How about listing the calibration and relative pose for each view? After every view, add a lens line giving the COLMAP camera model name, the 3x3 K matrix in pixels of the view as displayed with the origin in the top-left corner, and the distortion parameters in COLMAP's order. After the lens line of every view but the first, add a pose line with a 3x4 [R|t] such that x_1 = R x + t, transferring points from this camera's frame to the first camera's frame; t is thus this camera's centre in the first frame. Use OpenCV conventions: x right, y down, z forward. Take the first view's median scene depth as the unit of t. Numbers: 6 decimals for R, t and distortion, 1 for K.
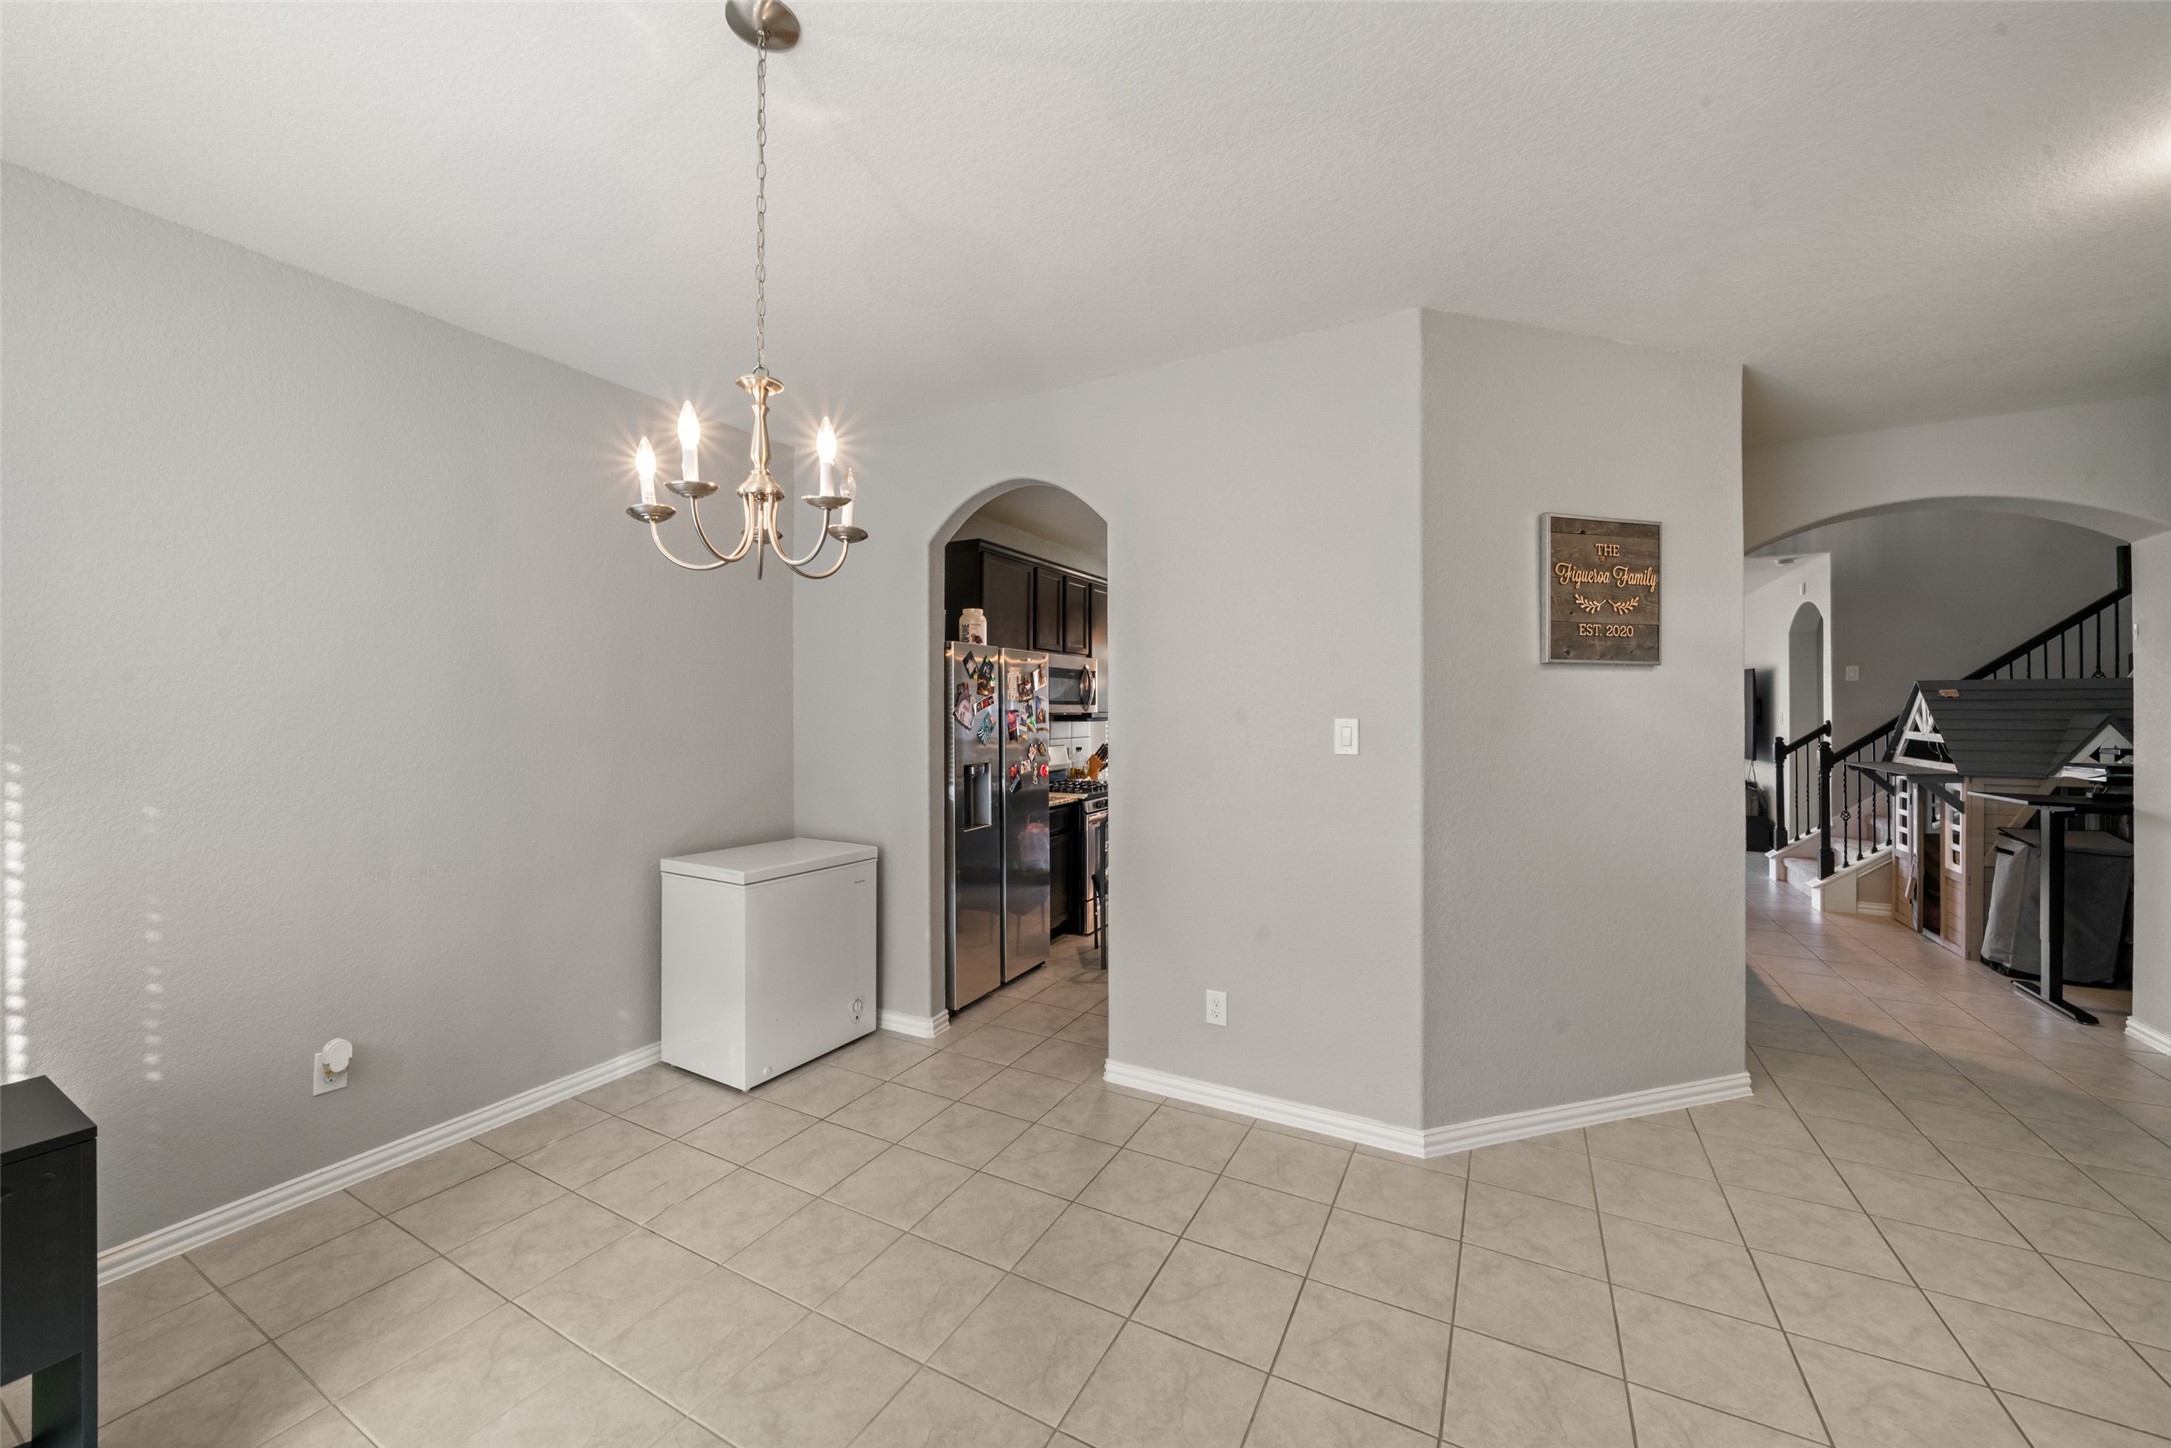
lens RADIAL K [[800.7, 0, 1085.8], [0, 800.7, 653.6], [0, 0, 1]] dist [-0.008105, 0.000103]
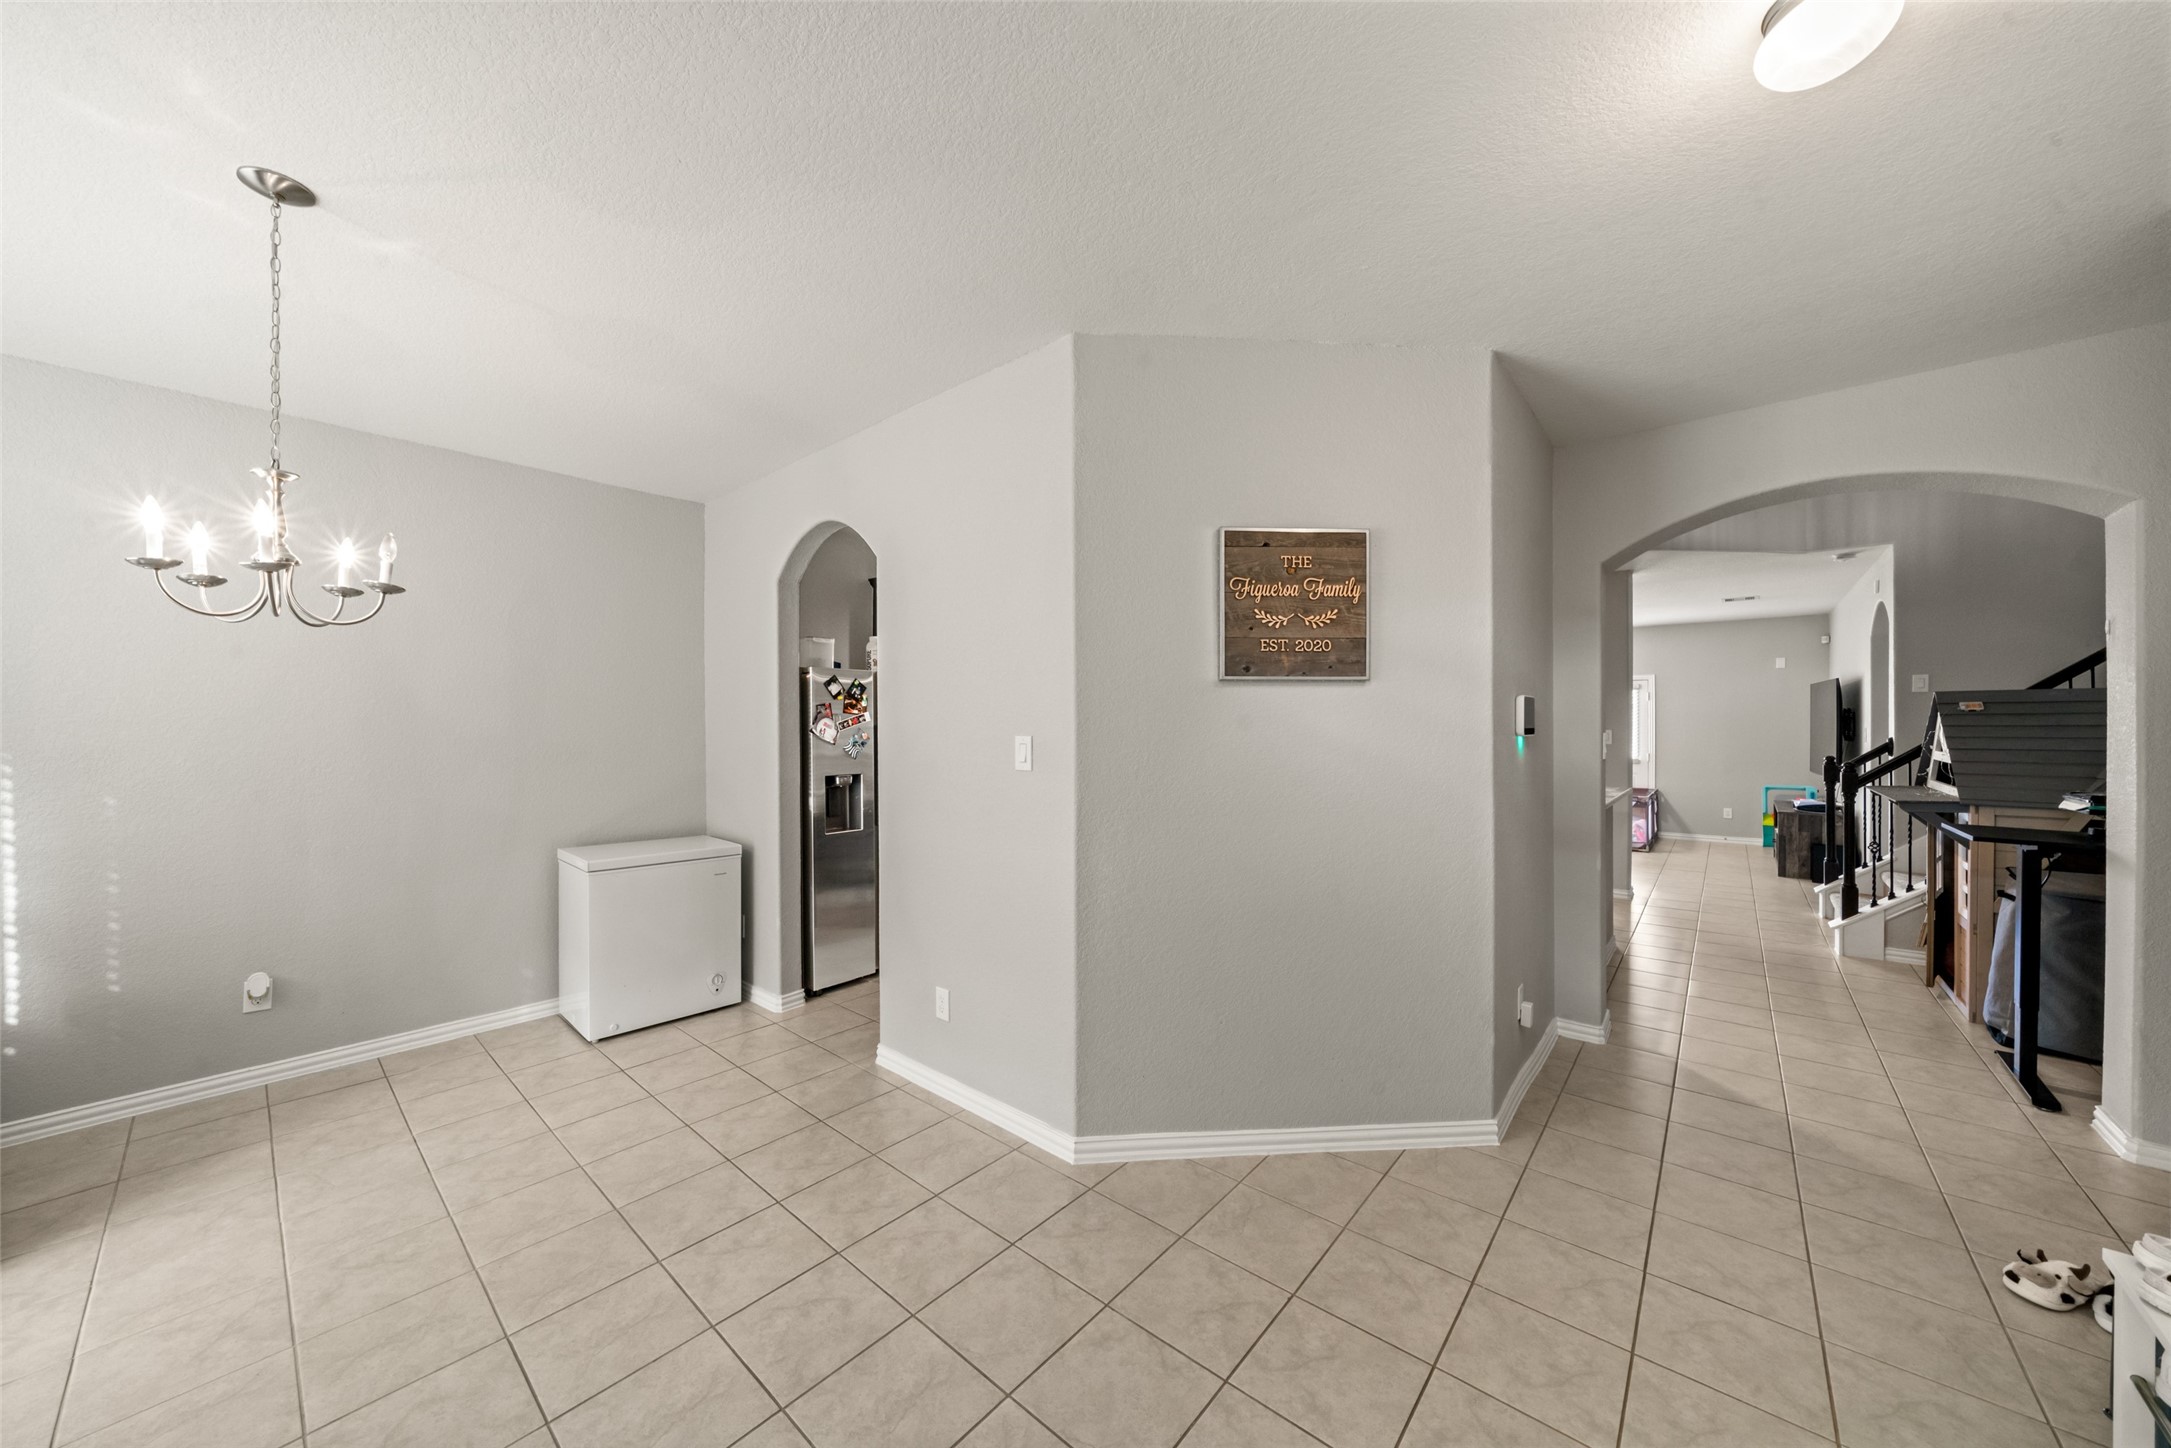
lens RADIAL K [[747.0, 0, 1091.0], [0, 747.0, 680.1], [0, 0, 1]] dist [-0.008218, 0.000145]
pose [[0.977420, -0.014072, -0.210836, 0.590354], [0.016222, 0.999833, 0.008473, 0.001293], [0.210682, -0.011702, 0.977485, 0.065972]]
